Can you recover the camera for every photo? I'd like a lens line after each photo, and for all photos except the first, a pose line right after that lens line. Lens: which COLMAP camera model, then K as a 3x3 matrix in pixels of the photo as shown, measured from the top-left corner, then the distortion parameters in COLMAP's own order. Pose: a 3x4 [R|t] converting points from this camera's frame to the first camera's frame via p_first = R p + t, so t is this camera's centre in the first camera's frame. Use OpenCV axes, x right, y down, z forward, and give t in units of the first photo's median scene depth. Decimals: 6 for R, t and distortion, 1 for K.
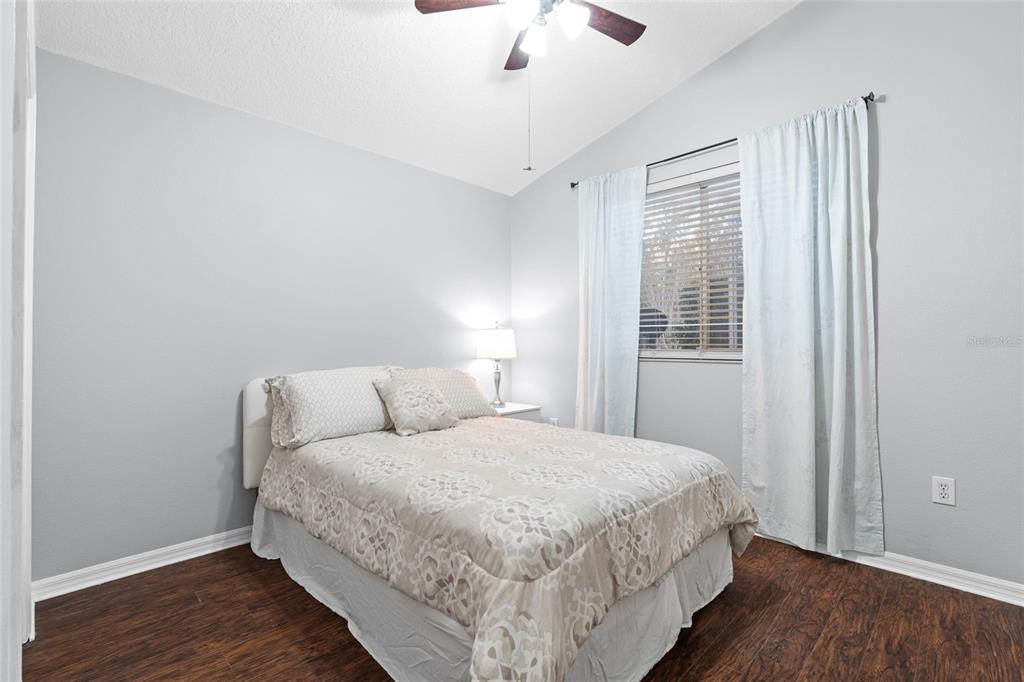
lens RADIAL K [[464.5, 0, 512.5], [0, 464.5, 339.0], [0, 0, 1]] dist [-0.002207, 0.000685]
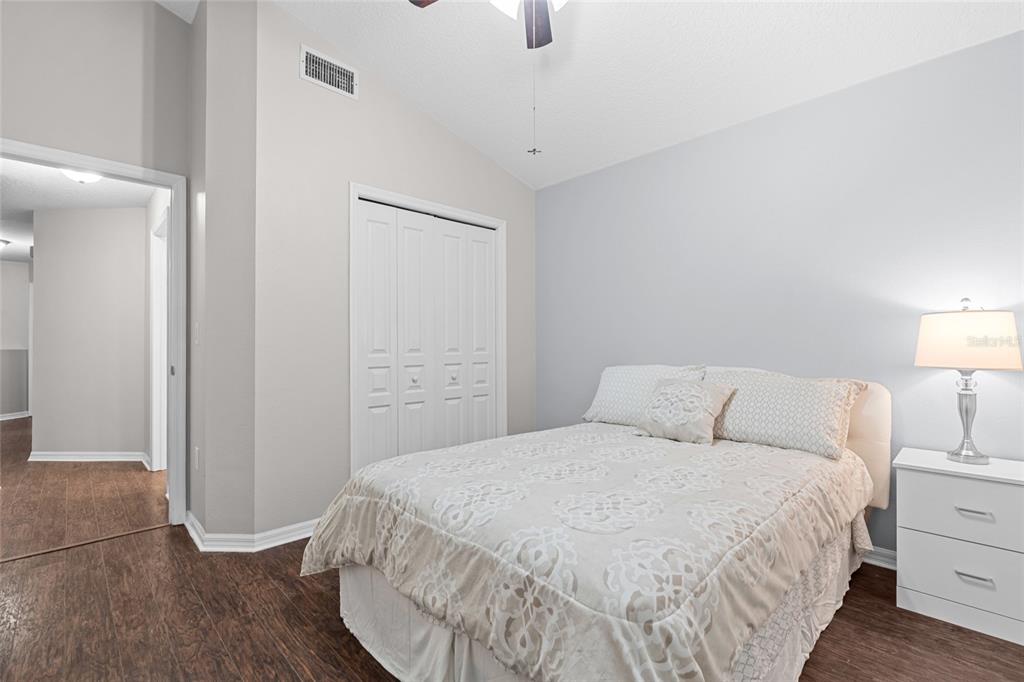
lens RADIAL K [[464.5, 0, 517.7], [0, 464.5, 342.1], [0, 0, 1]] dist [-0.002207, 0.000685]
pose [[-0.018418, -0.004179, -0.999822, 1.150890], [0.011536, 0.999924, -0.004392, 0.020175], [0.999764, -0.011615, -0.018369, 1.165933]]
